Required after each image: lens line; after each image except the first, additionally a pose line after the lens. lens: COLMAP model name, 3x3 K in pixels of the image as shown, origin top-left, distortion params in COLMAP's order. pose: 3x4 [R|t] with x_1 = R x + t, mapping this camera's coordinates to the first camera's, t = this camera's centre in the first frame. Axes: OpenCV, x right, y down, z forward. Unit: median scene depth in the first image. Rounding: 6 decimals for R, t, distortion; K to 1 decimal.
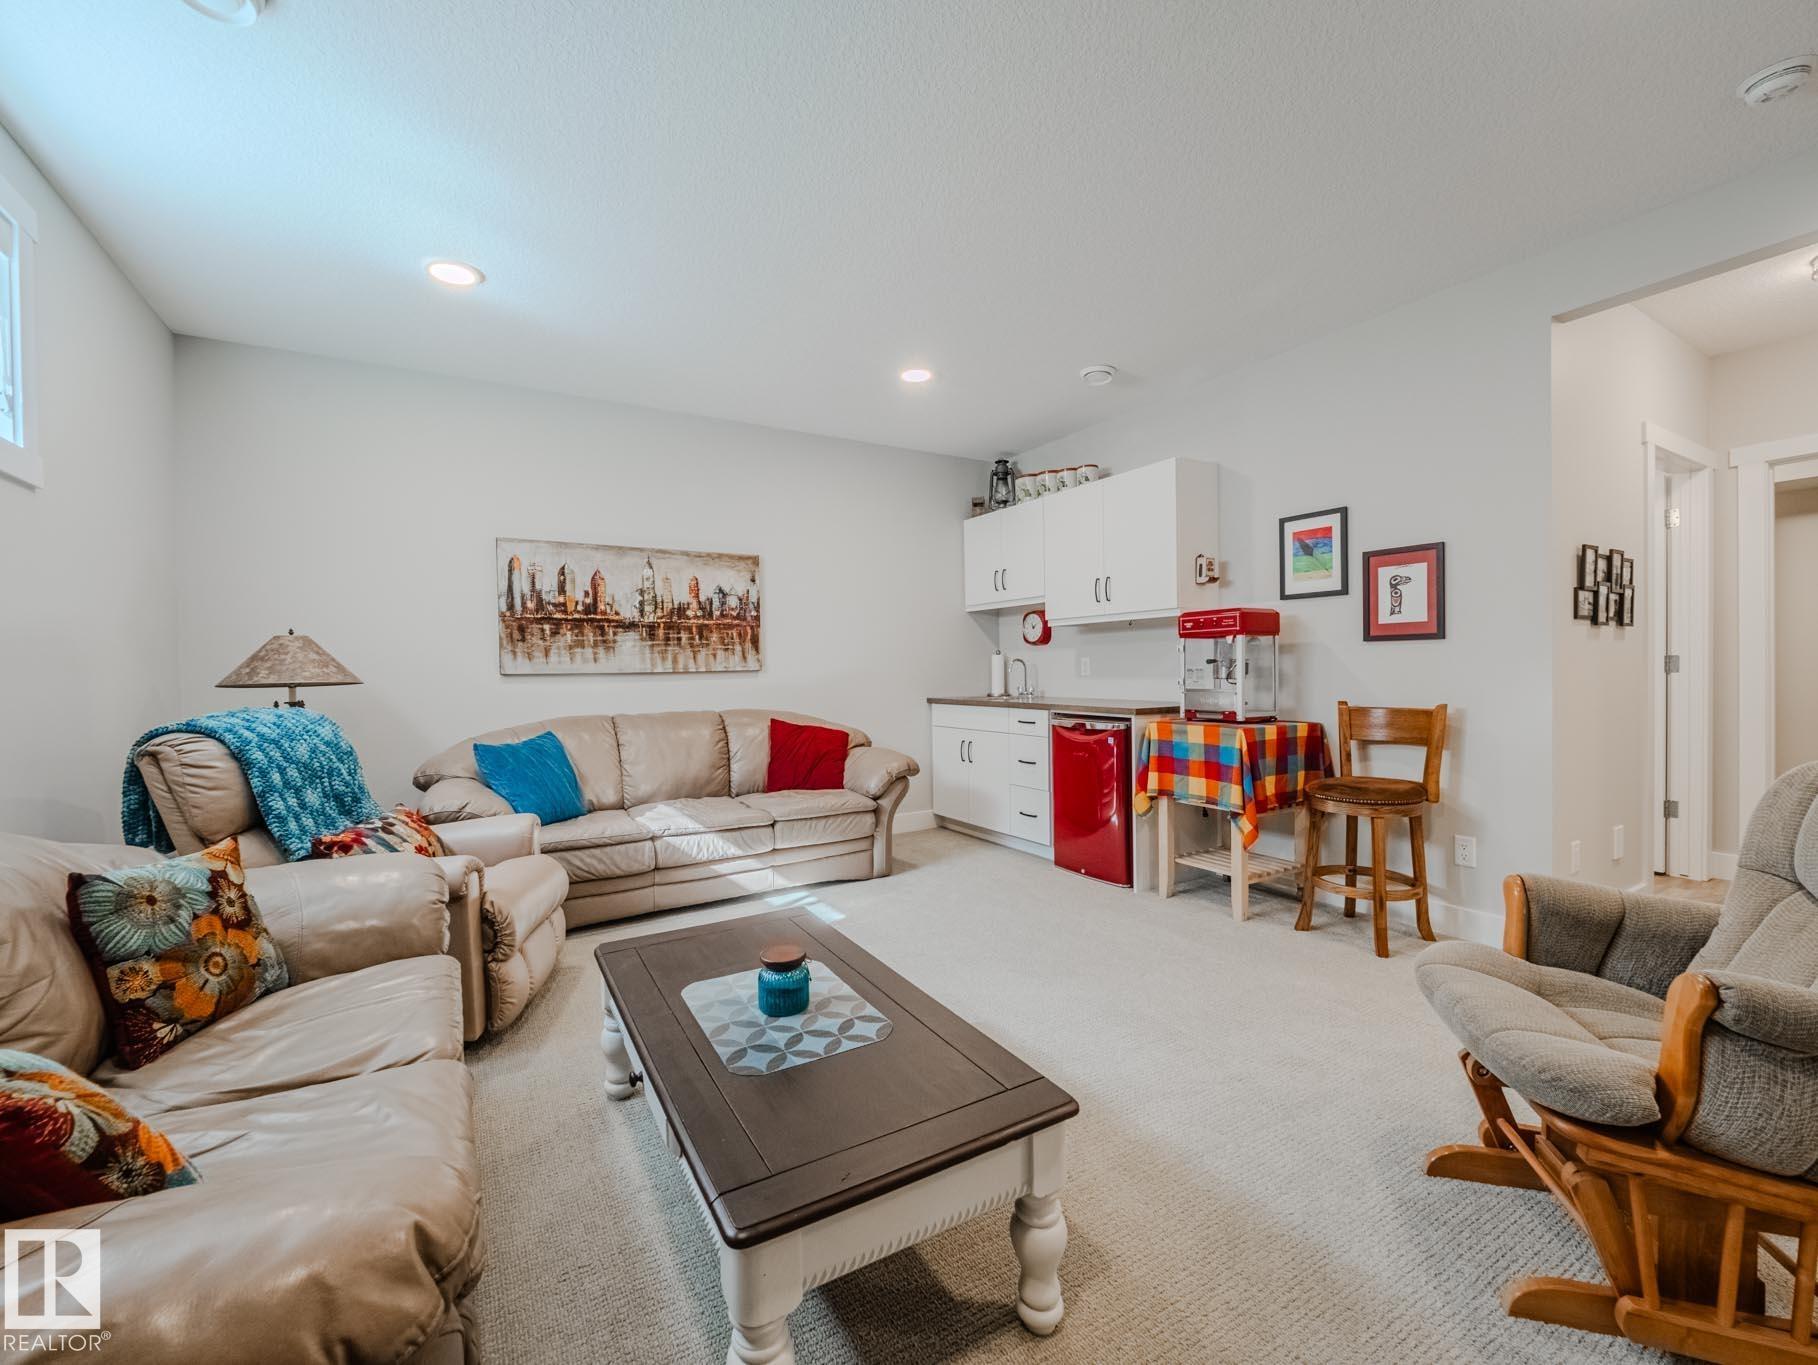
lens RADIAL K [[740.0, 0, 903.8], [0, 740.0, 682.7], [0, 0, 1]] dist [-0.000755, -0.000214]
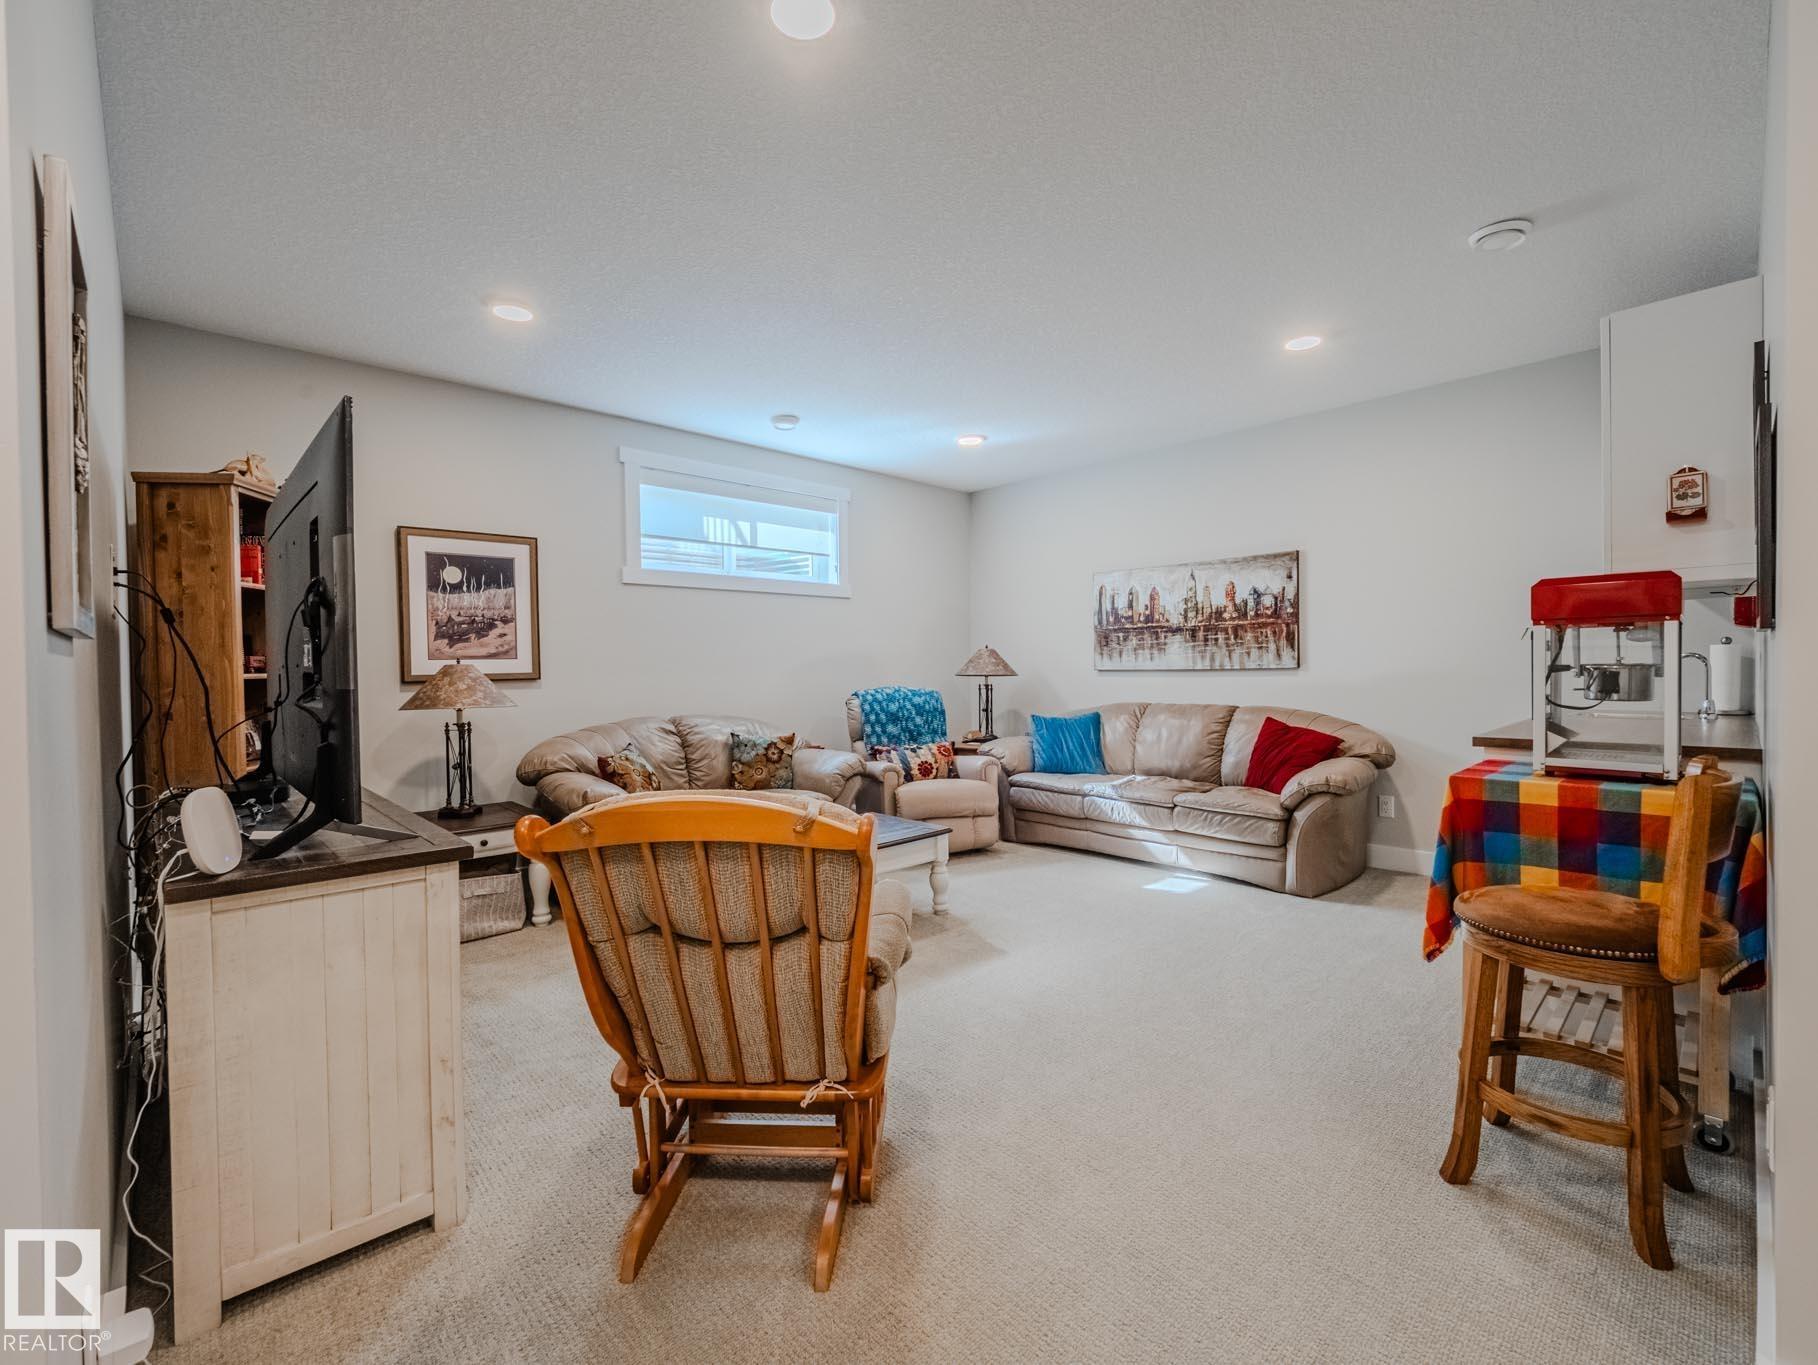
lens RADIAL K [[787.5, 0, 902.8], [0, 787.5, 685.0], [0, 0, 1]] dist [0.001662, -0.012251]
pose [[0.201156, 0.034373, -0.978956, 0.784289], [-0.007415, 0.999409, 0.033567, -0.027707], [0.979531, 0.000507, 0.201292, 0.306525]]
